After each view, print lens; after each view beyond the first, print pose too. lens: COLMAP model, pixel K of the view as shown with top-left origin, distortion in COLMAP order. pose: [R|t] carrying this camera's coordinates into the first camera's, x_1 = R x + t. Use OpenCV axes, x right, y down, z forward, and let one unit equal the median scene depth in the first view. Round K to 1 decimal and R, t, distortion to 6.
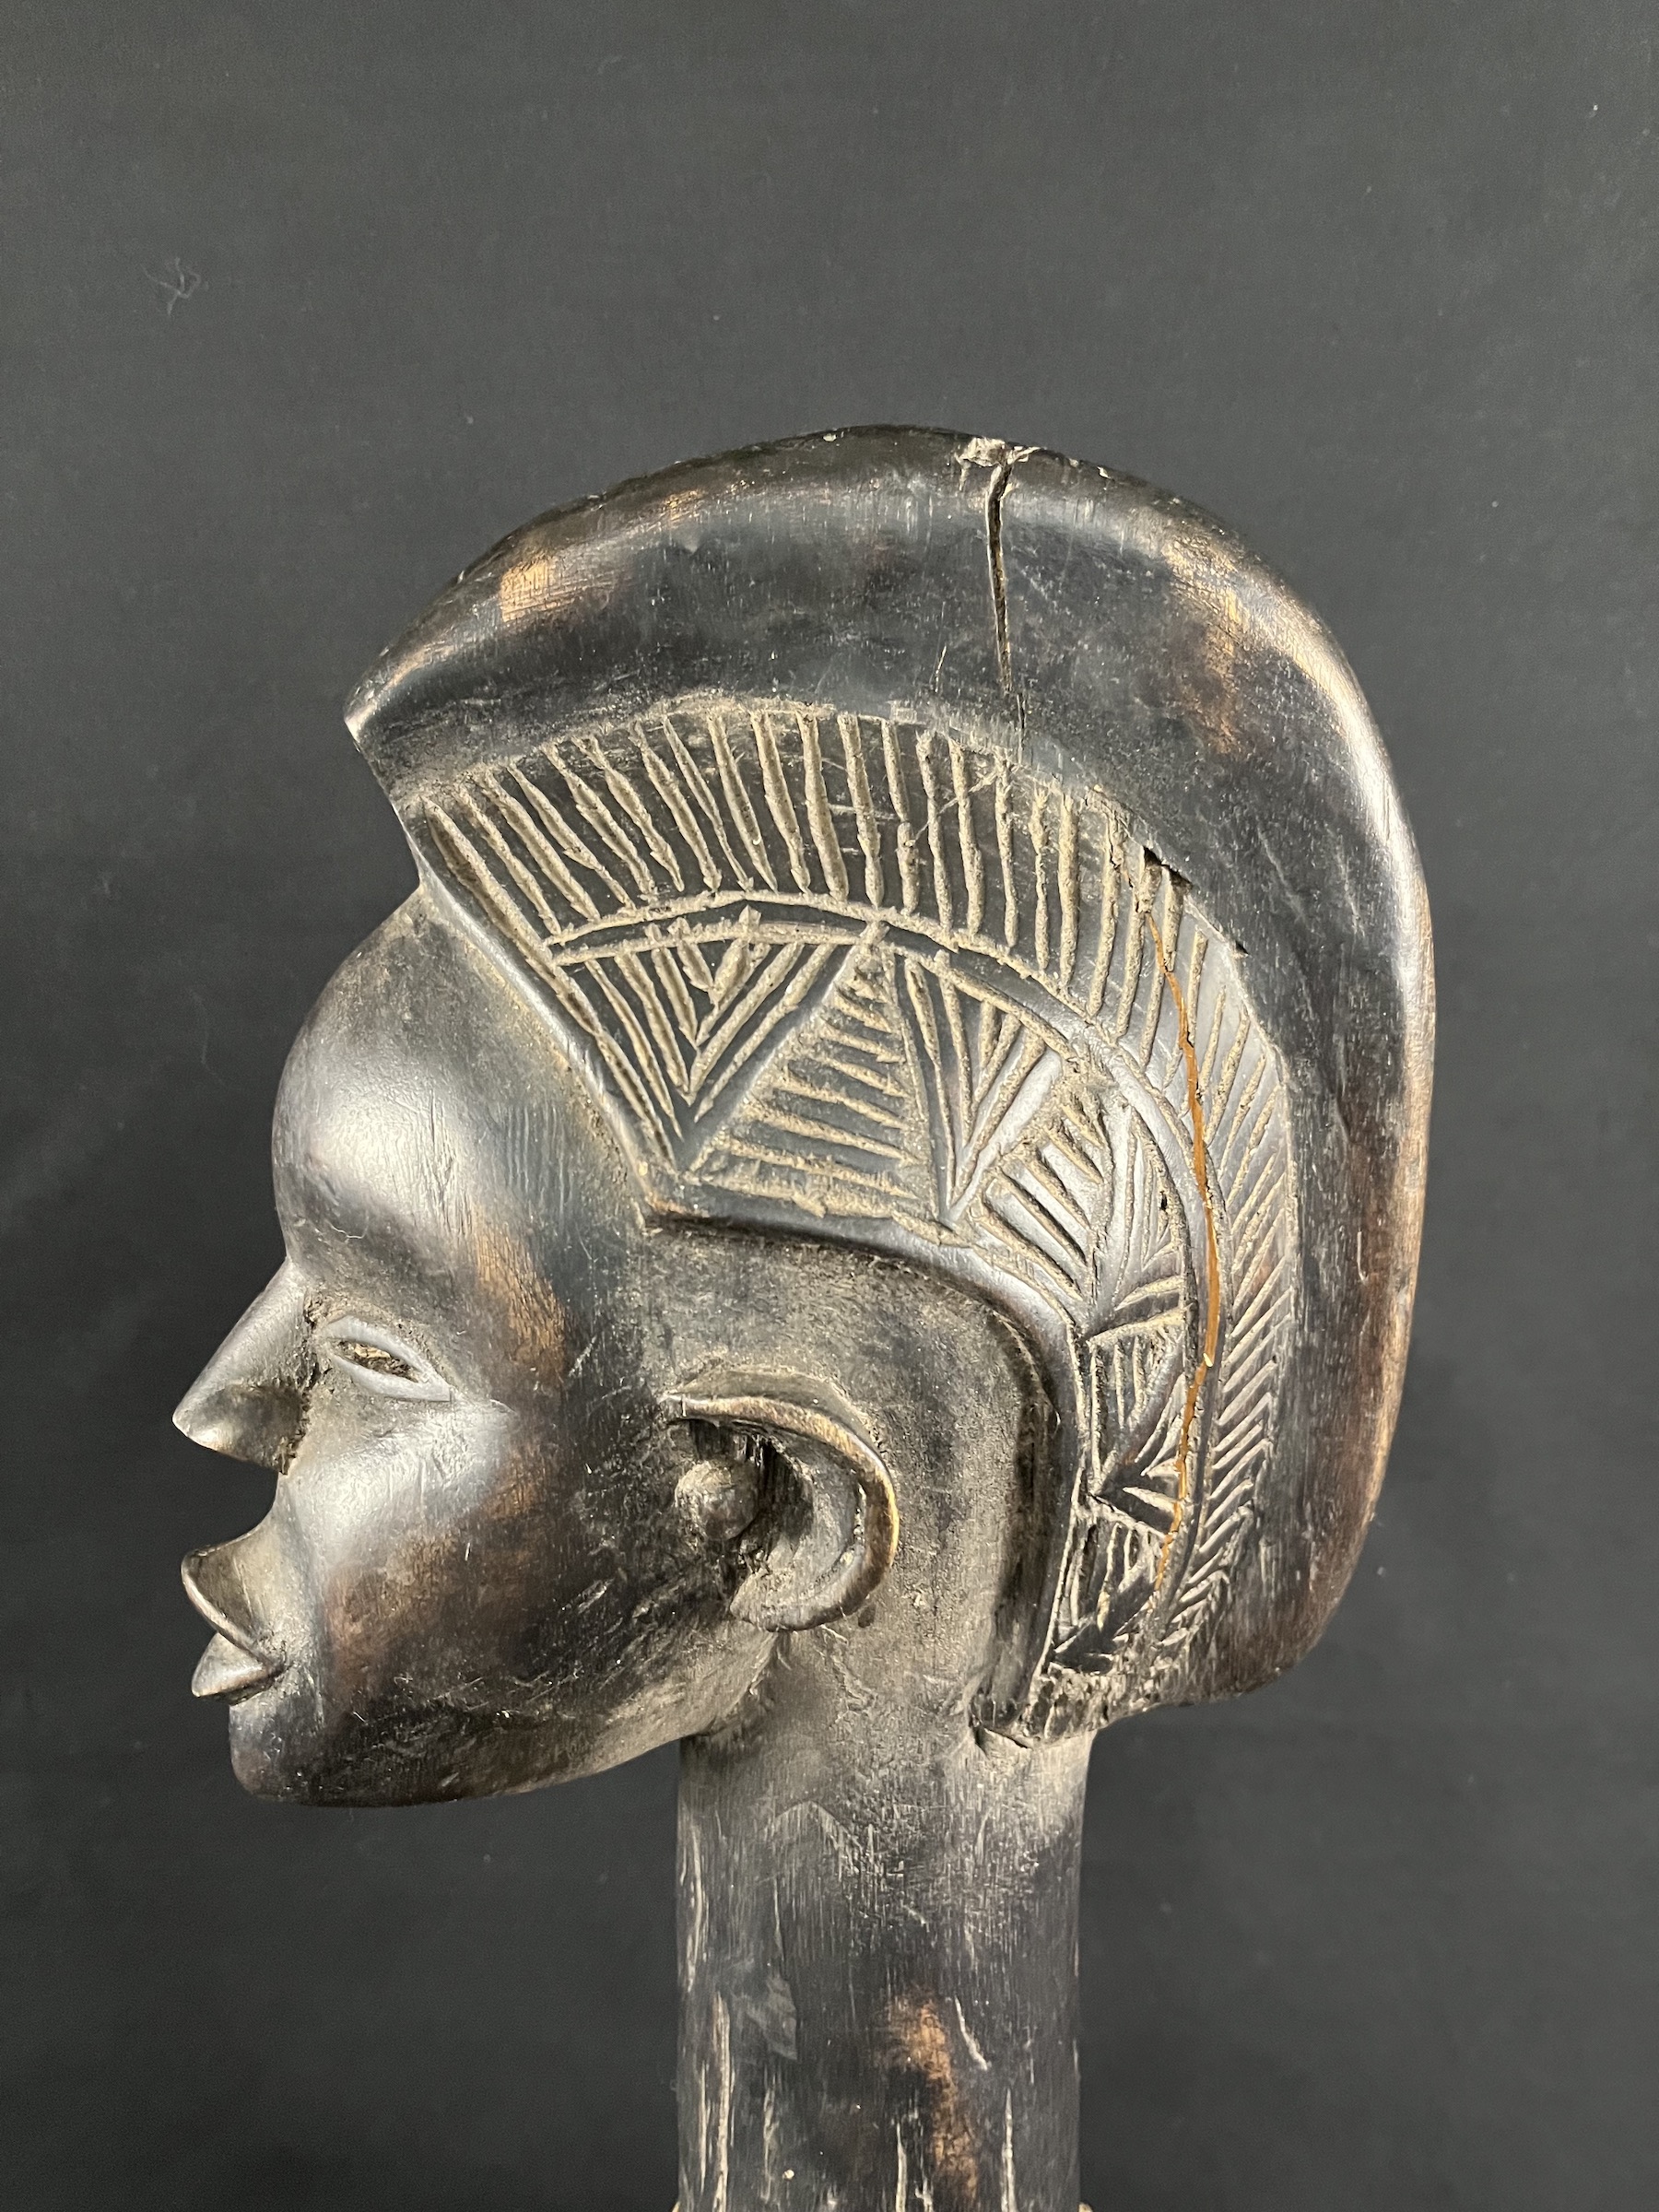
lens RADIAL K [[1714.9, 0, 845.5], [0, 1714.9, 1110.5], [0, 0, 1]] dist [0.061773, -0.100047]
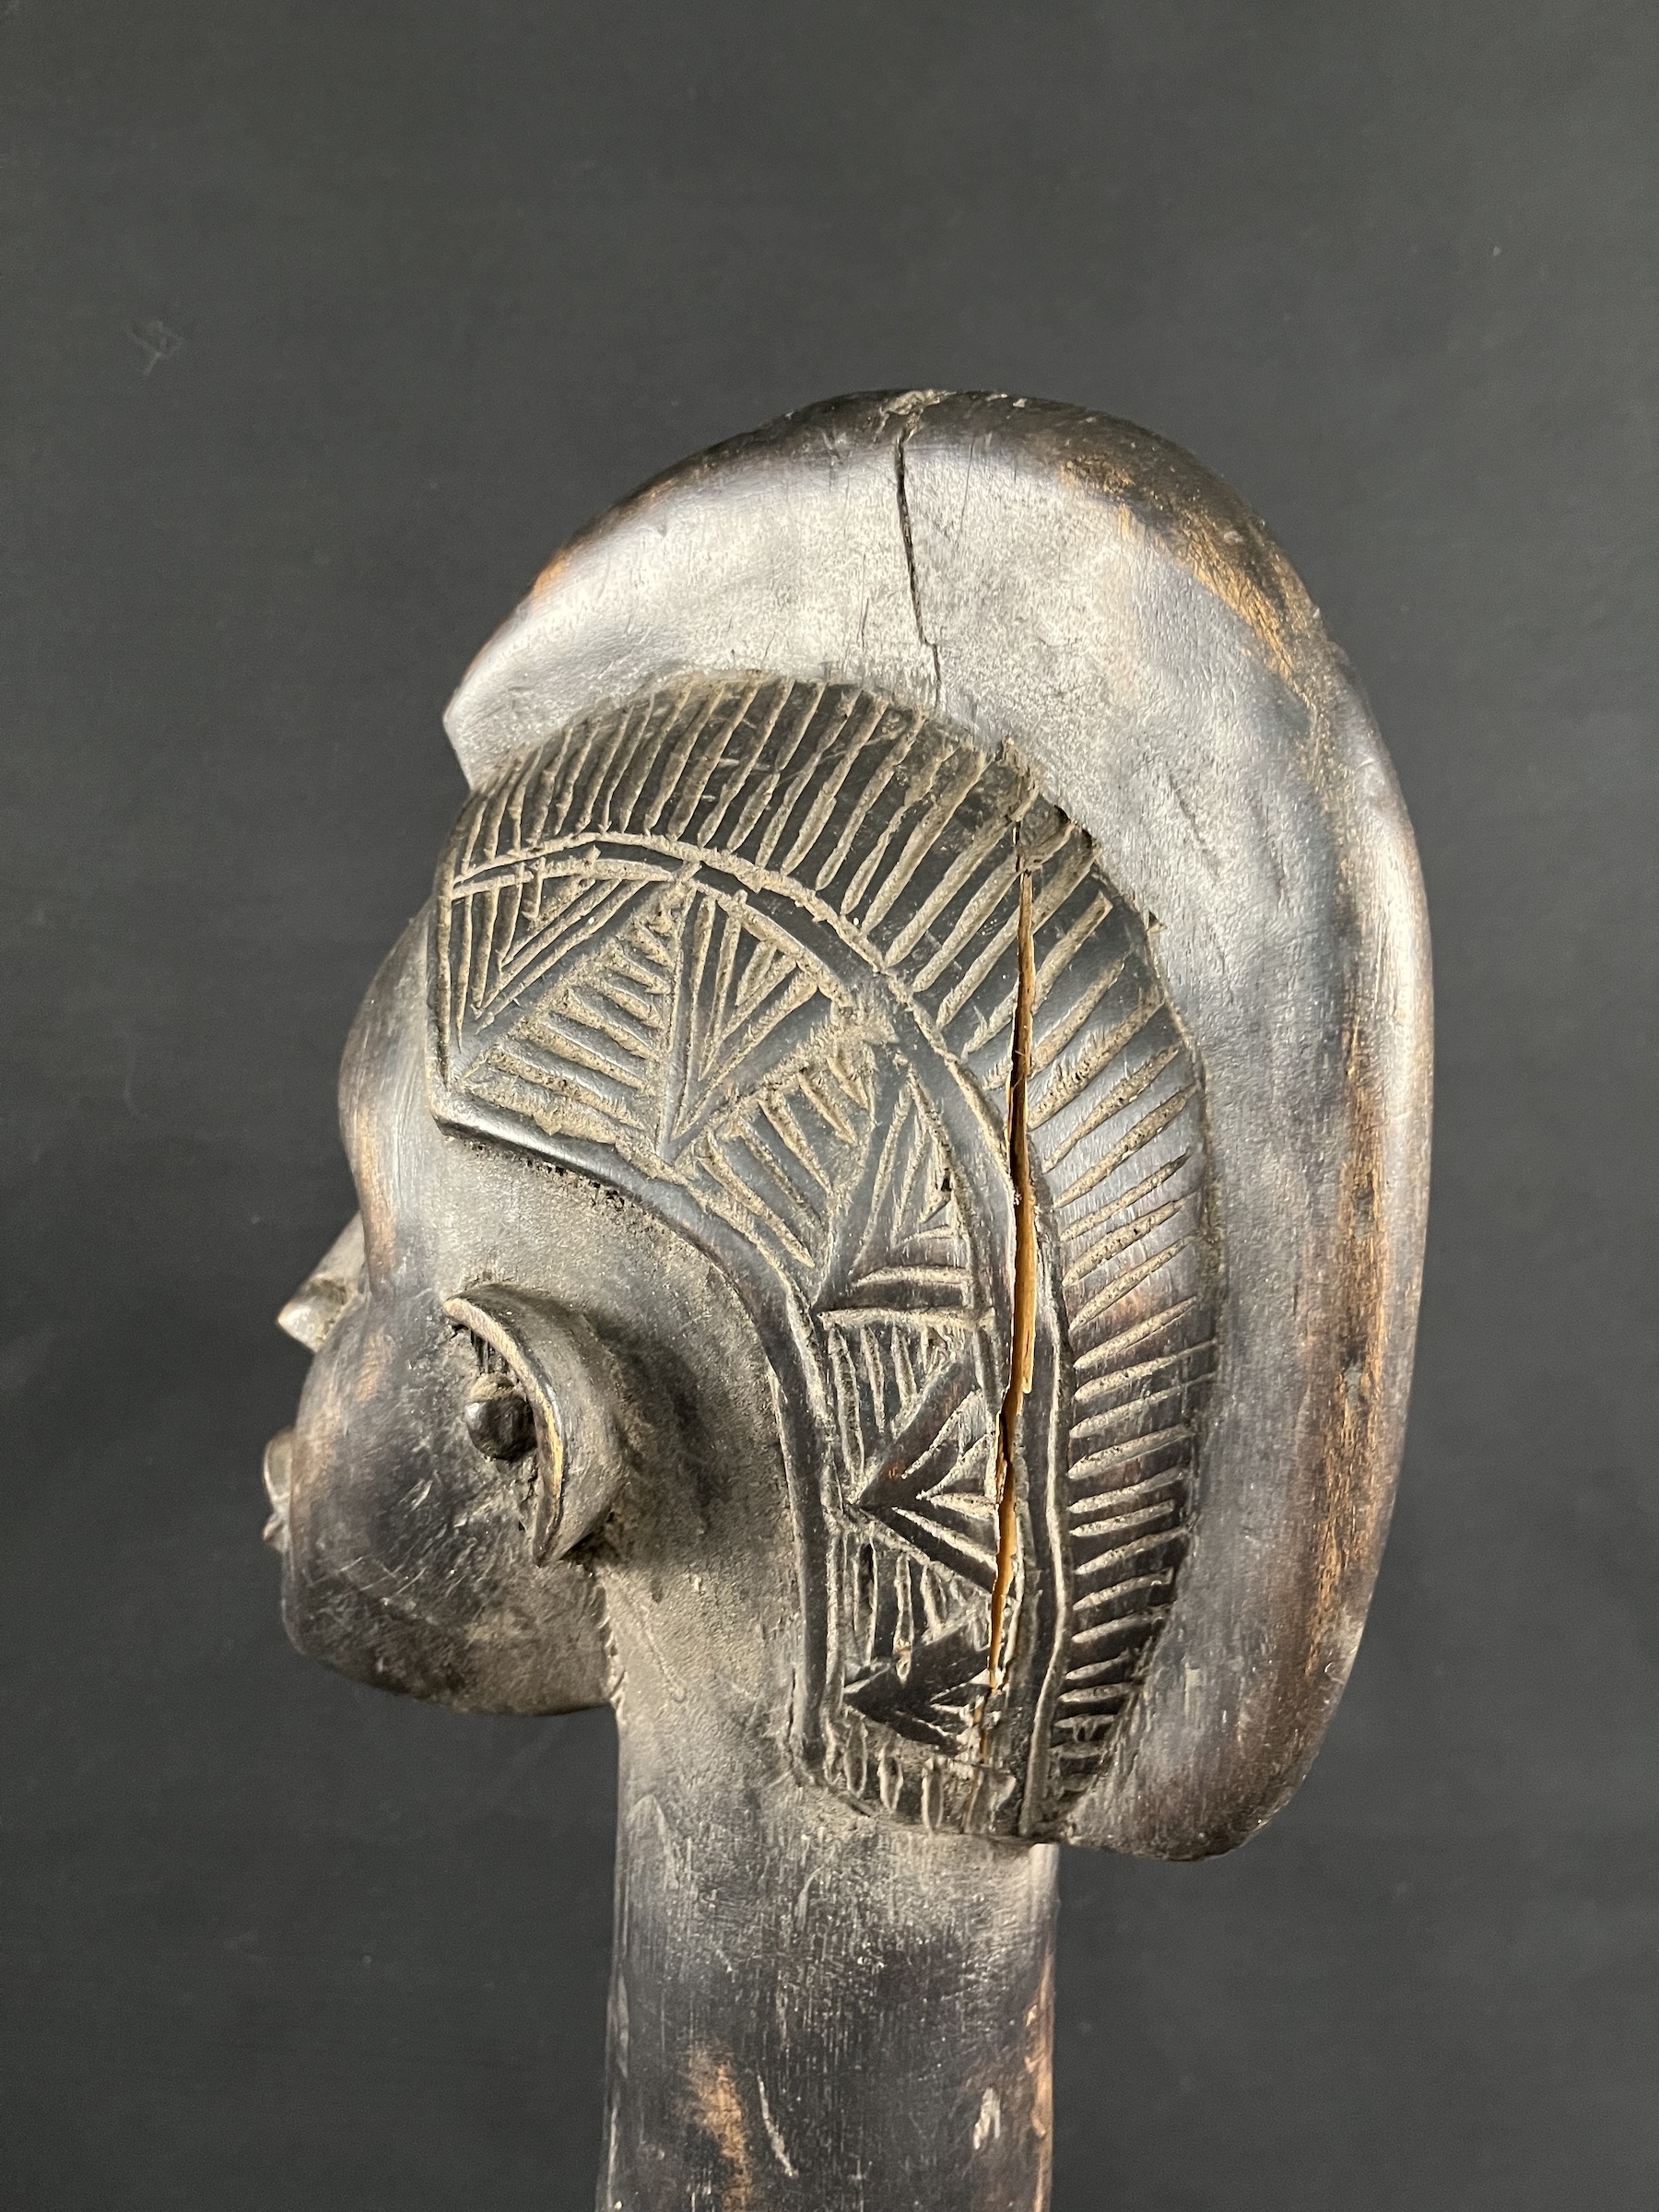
lens RADIAL K [[1714.9, 0, 845.5], [0, 1714.9, 1110.5], [0, 0, 1]] dist [0.061773, -0.100047]
pose [[0.819320, 0.075153, -0.568389, 0.633920], [-0.143376, 0.986730, -0.076206, 0.091216], [0.555119, 0.143931, 0.819223, 0.242169]]
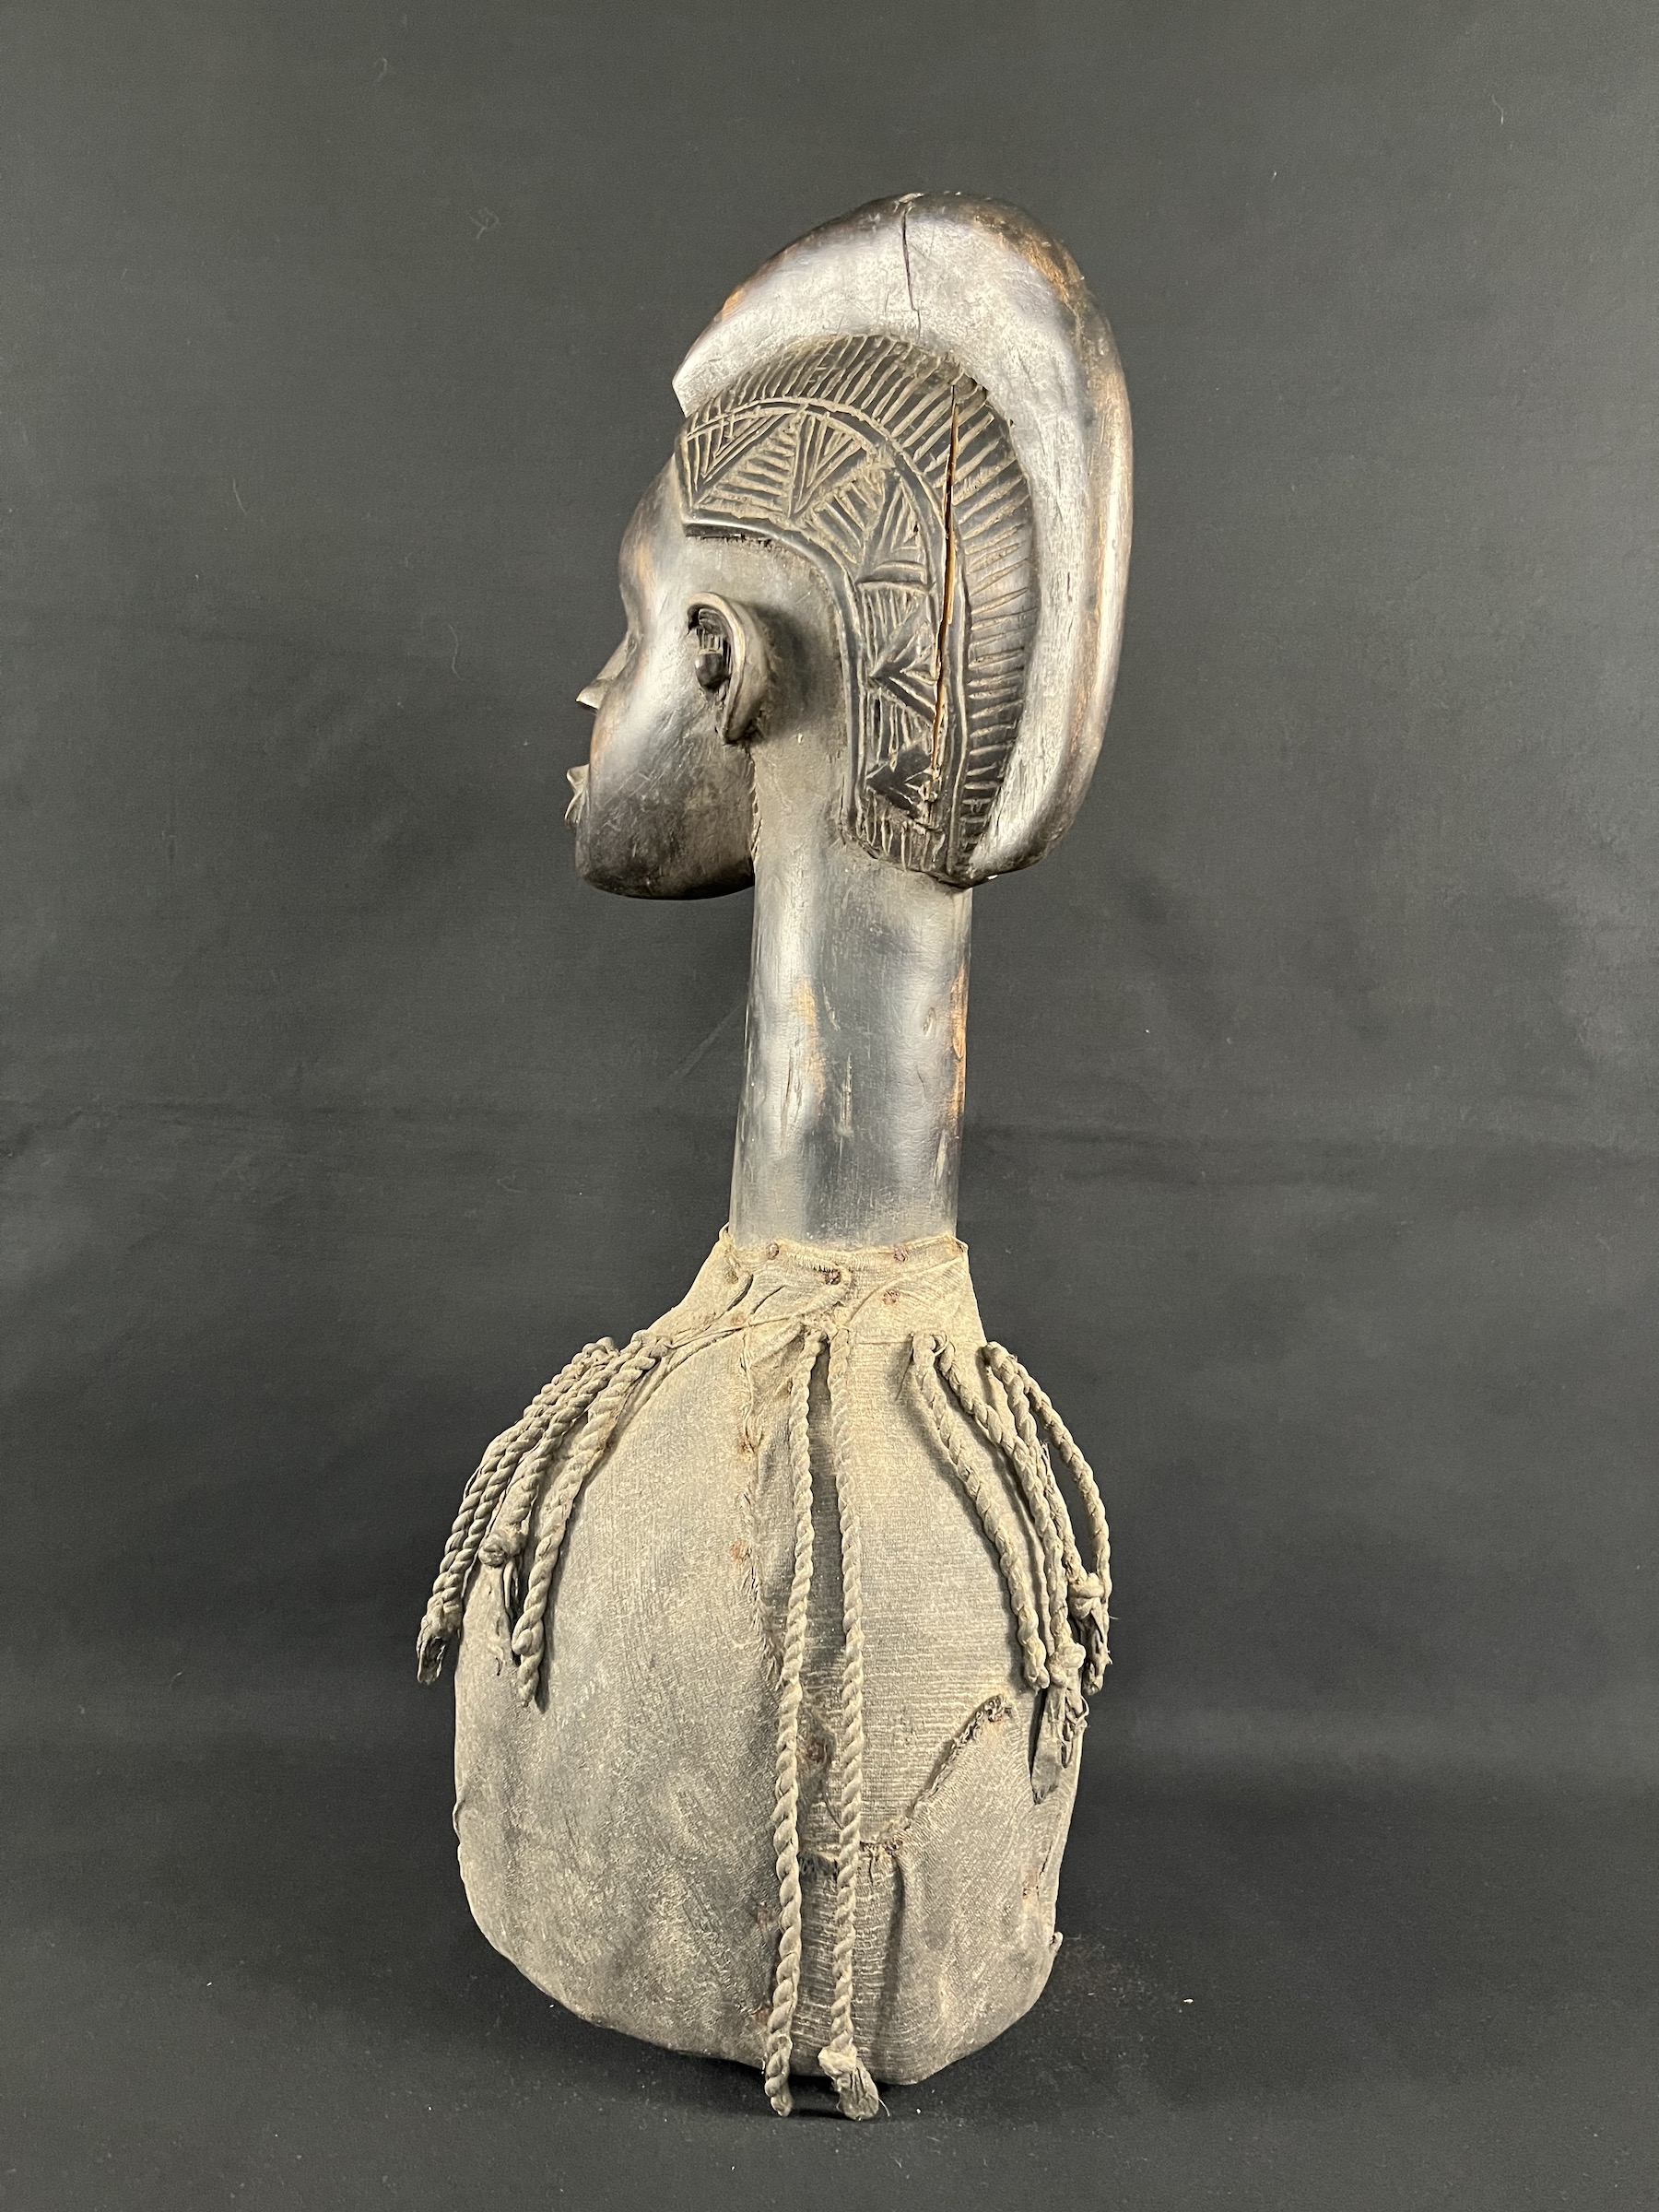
lens RADIAL K [[1652.6, 0, 858.1], [0, 1652.6, 1117.8], [0, 0, 1]] dist [0.023724, 0.001325]
pose [[0.807847, 0.084641, -0.583283, 1.304214], [-0.165298, 0.982454, -0.086373, 0.900501], [0.565738, 0.166191, 0.807664, -0.480687]]
